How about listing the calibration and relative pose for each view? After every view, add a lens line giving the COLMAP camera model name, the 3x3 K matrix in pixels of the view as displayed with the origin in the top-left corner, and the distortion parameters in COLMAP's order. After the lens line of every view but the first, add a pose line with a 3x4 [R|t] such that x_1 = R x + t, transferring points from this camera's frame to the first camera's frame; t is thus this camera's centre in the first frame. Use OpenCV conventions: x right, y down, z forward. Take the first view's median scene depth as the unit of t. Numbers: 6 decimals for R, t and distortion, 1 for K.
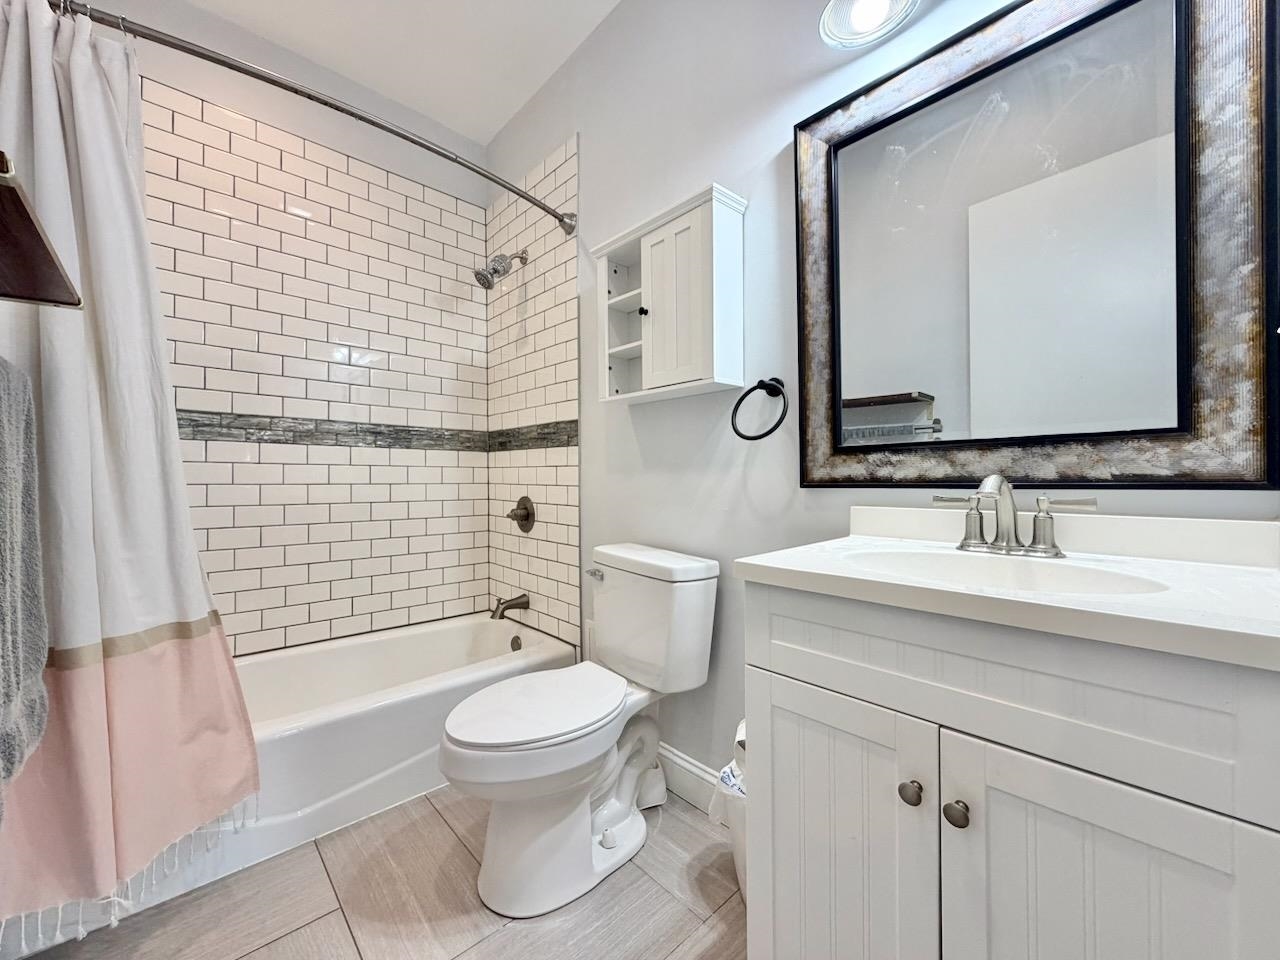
lens RADIAL K [[508.7, 0, 634.6], [0, 508.7, 483.1], [0, 0, 1]] dist [0.000913, 0.000016]
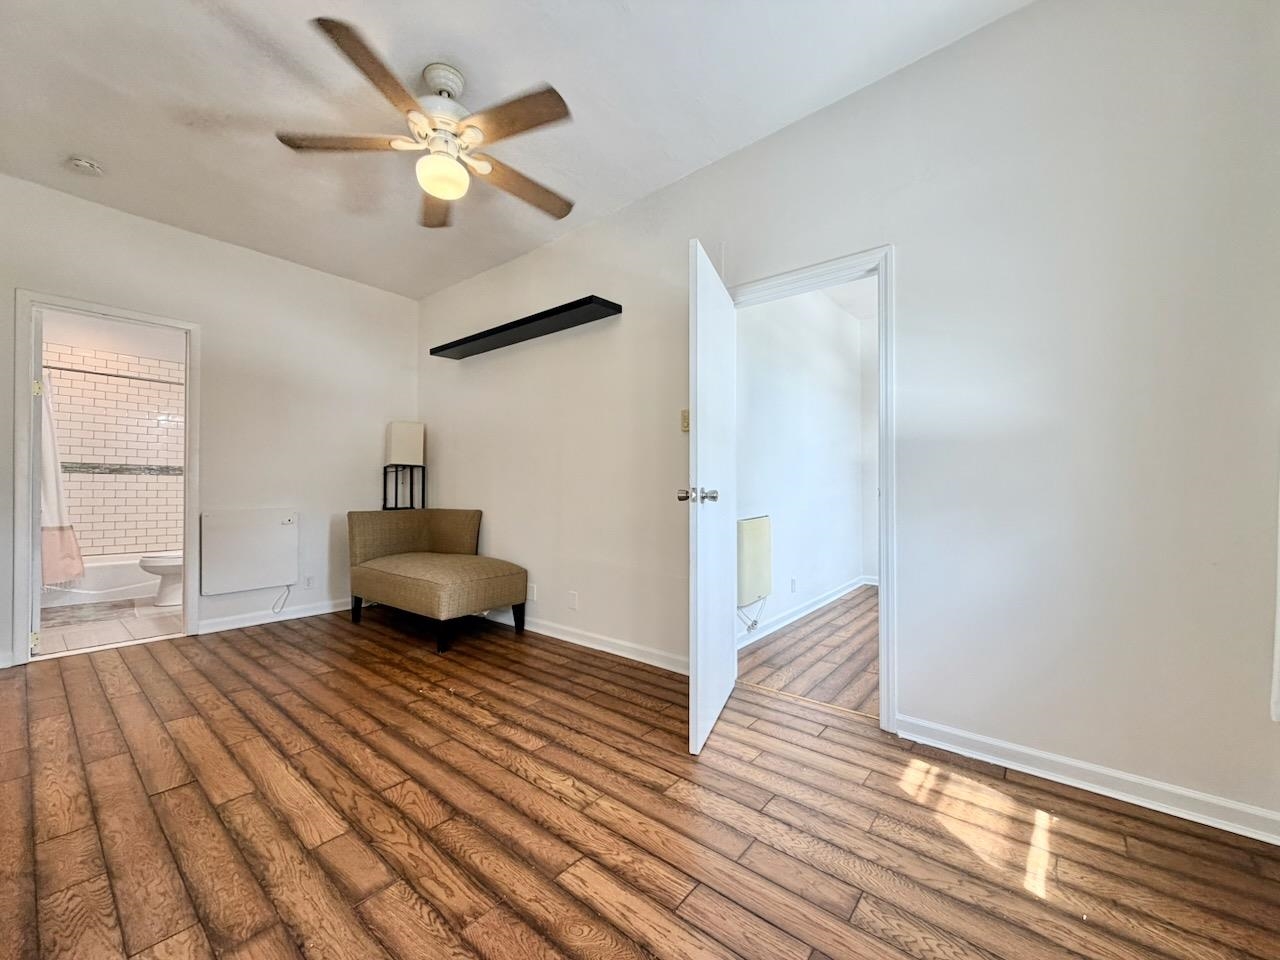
lens RADIAL K [[514.1, 0, 637.4], [0, 514.1, 488.1], [0, 0, 1]] dist [-0.001093, -0.000205]
pose [[0.990936, 0.012074, 0.133793, 1.795273], [-0.010421, 0.999861, -0.013043, -0.000737], [-0.133932, 0.011530, 0.990923, -2.122278]]
